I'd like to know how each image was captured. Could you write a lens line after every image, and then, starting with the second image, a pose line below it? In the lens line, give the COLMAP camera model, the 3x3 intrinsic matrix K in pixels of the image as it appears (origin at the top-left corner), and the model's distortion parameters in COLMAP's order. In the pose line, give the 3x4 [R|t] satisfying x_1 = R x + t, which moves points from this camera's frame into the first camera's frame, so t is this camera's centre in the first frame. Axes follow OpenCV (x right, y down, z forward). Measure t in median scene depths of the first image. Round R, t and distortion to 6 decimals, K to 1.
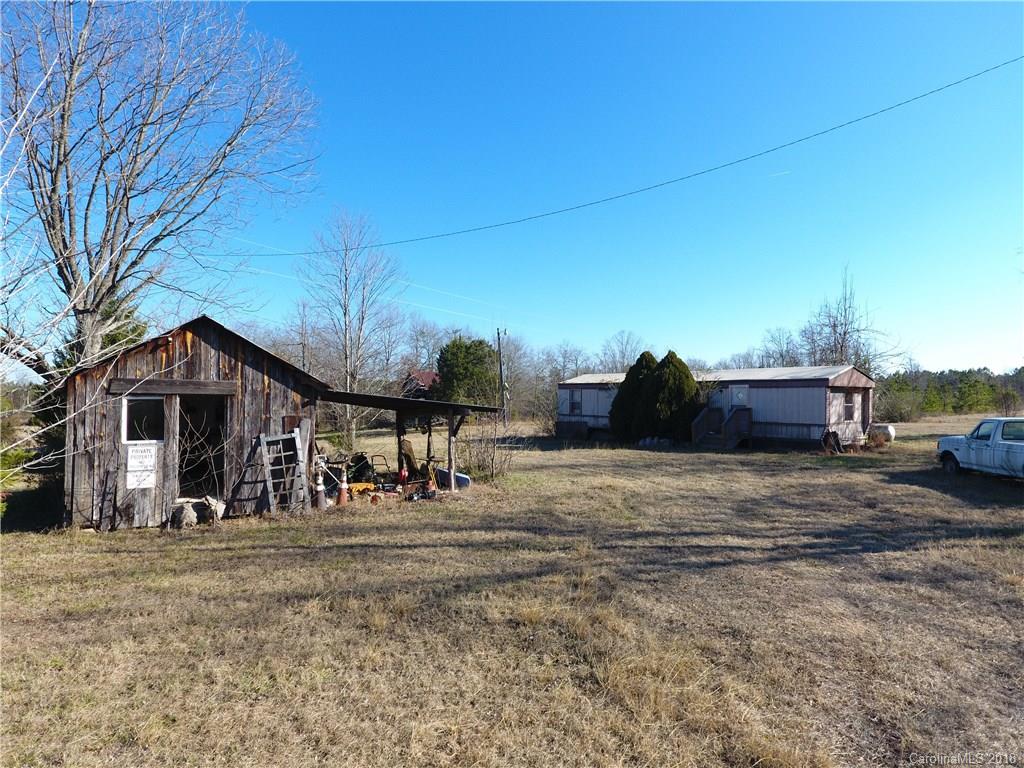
lens RADIAL K [[597.3, 0, 525.8], [0, 597.3, 388.8], [0, 0, 1]] dist [-0.004723, -0.000461]
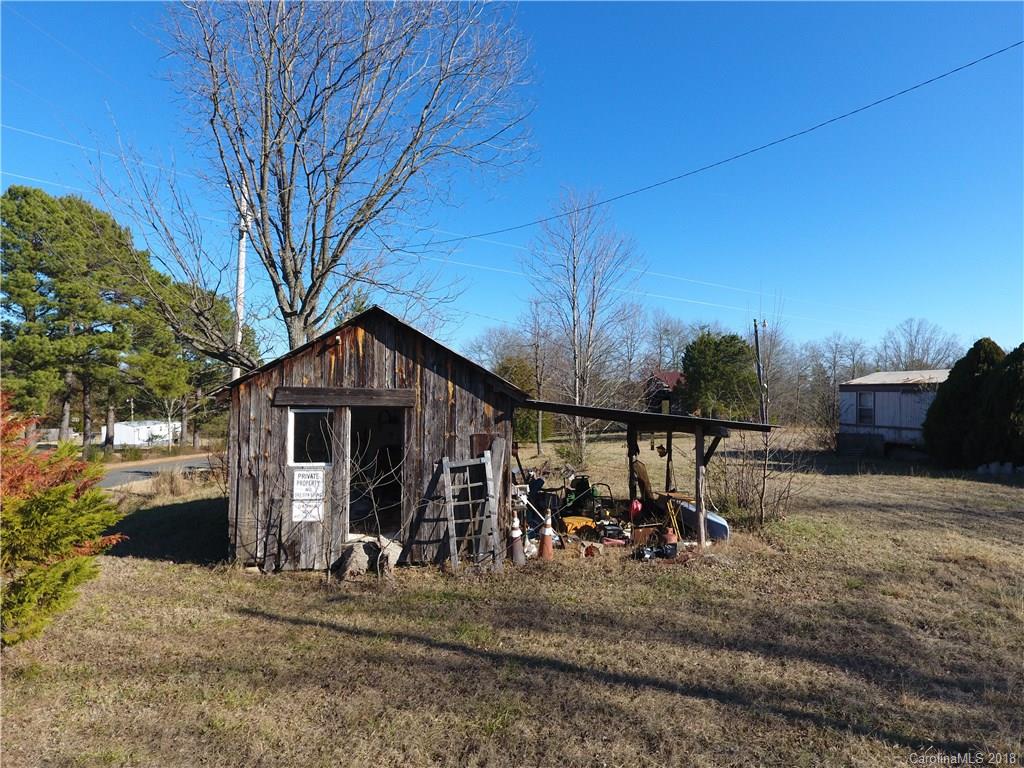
lens RADIAL K [[597.3, 0, 525.8], [0, 597.3, 388.8], [0, 0, 1]] dist [-0.004723, -0.000461]
pose [[0.919020, -0.005335, -0.394175, -0.042666], [0.005084, 0.999986, -0.001682, -0.010720], [0.394178, -0.000458, 0.919034, 0.327173]]
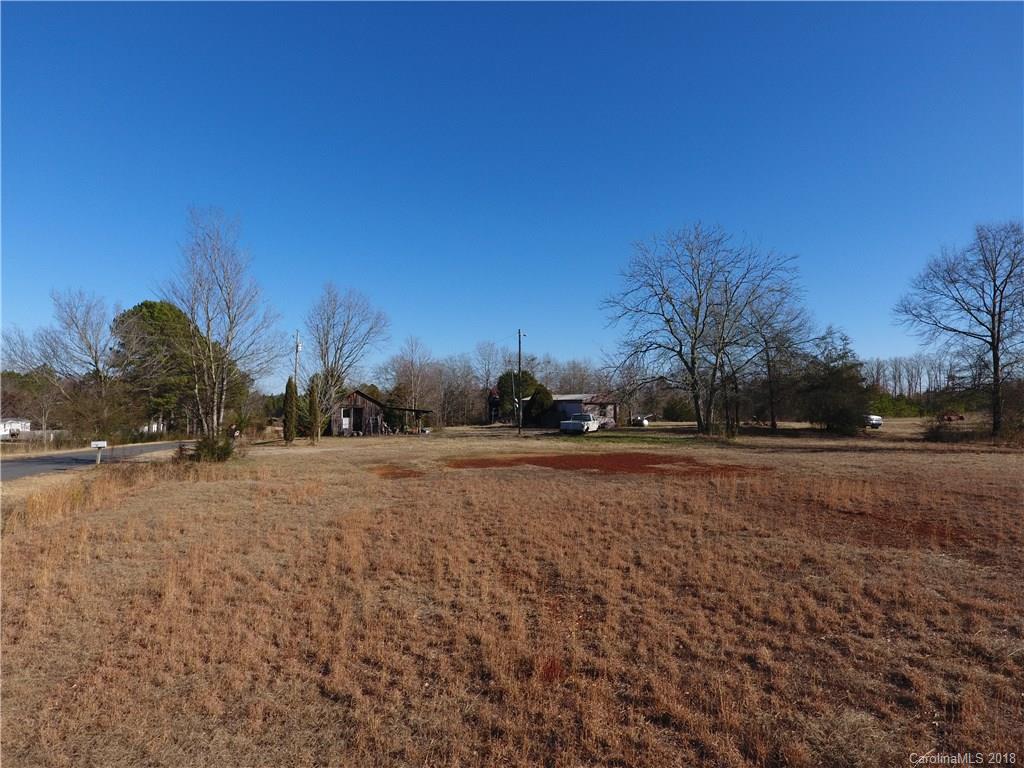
lens RADIAL K [[597.3, 0, 525.8], [0, 597.3, 388.8], [0, 0, 1]] dist [-0.004723, -0.000461]
pose [[0.965828, -0.008777, -0.259034, 1.702219], [0.007274, 0.999951, -0.006760, -0.086437], [0.259081, 0.004645, 0.965845, -2.778250]]
